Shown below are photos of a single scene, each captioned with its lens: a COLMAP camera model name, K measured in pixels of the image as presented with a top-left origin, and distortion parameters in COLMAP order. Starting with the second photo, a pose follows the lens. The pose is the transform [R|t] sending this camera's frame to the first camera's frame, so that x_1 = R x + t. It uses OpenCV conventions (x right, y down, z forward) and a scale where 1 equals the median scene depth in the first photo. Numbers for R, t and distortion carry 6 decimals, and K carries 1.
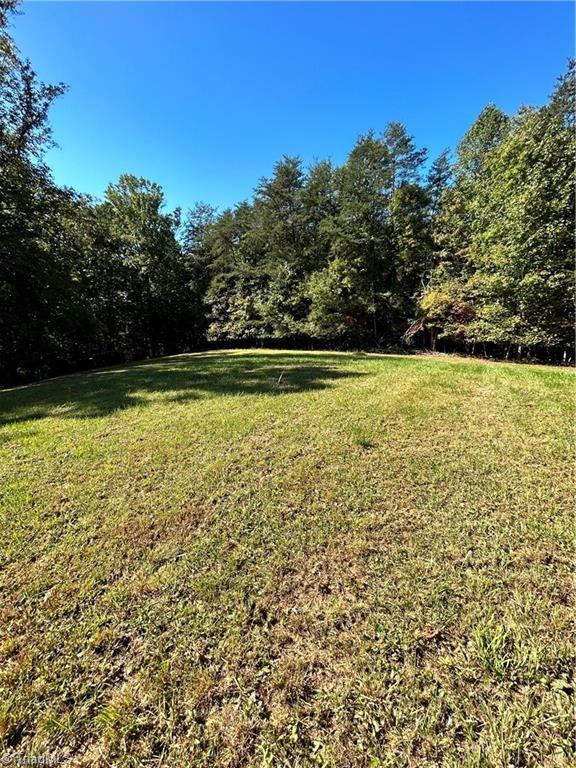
lens RADIAL K [[307.4, 0, 284.6], [0, 307.4, 388.8], [0, 0, 1]] dist [0.002818, 0.000256]
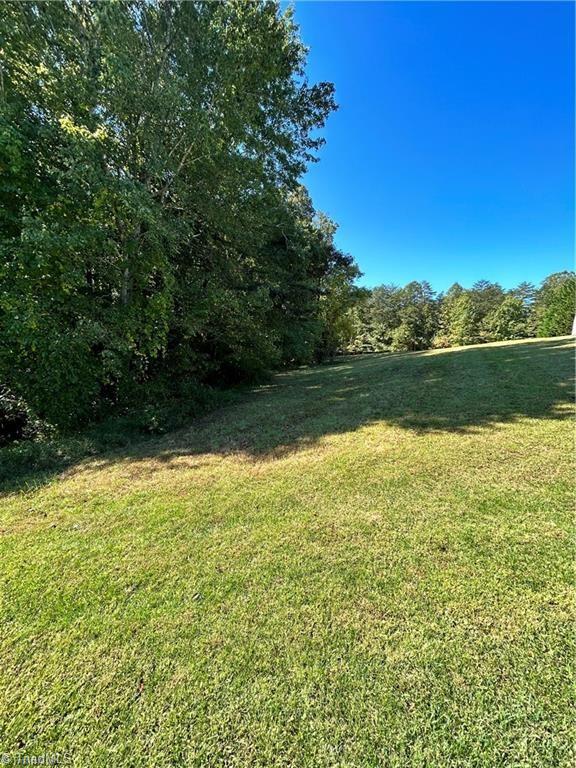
lens RADIAL K [[307.4, 0, 289.2], [0, 307.4, 386.5], [0, 0, 1]] dist [0.002818, 0.000256]
pose [[0.997498, 0.063965, 0.030095, -0.891061], [-0.060475, 0.992602, -0.105278, 0.475207], [-0.036606, 0.103195, 0.993987, -1.626587]]
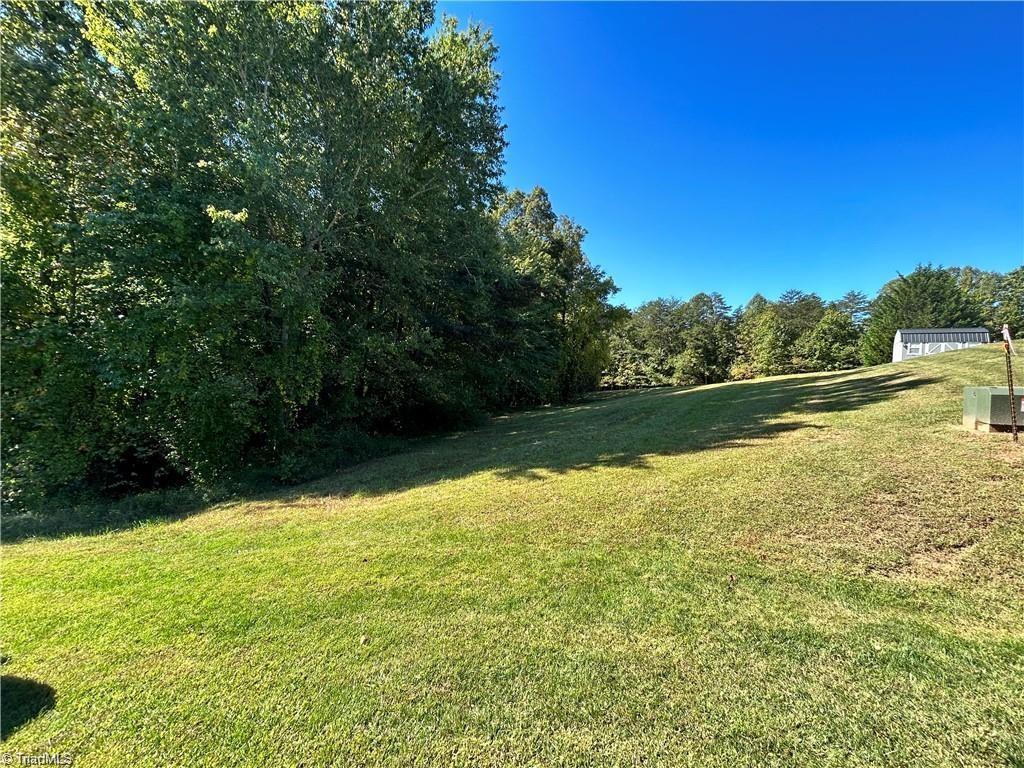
lens RADIAL K [[409.8, 0, 516.6], [0, 409.8, 390.3], [0, 0, 1]] dist [0.002818, 0.000256]
pose [[0.996451, 0.062285, -0.056620, -0.807810], [-0.072295, 0.977797, -0.196687, 0.472161], [0.043112, 0.200083, 0.978830, -1.689800]]
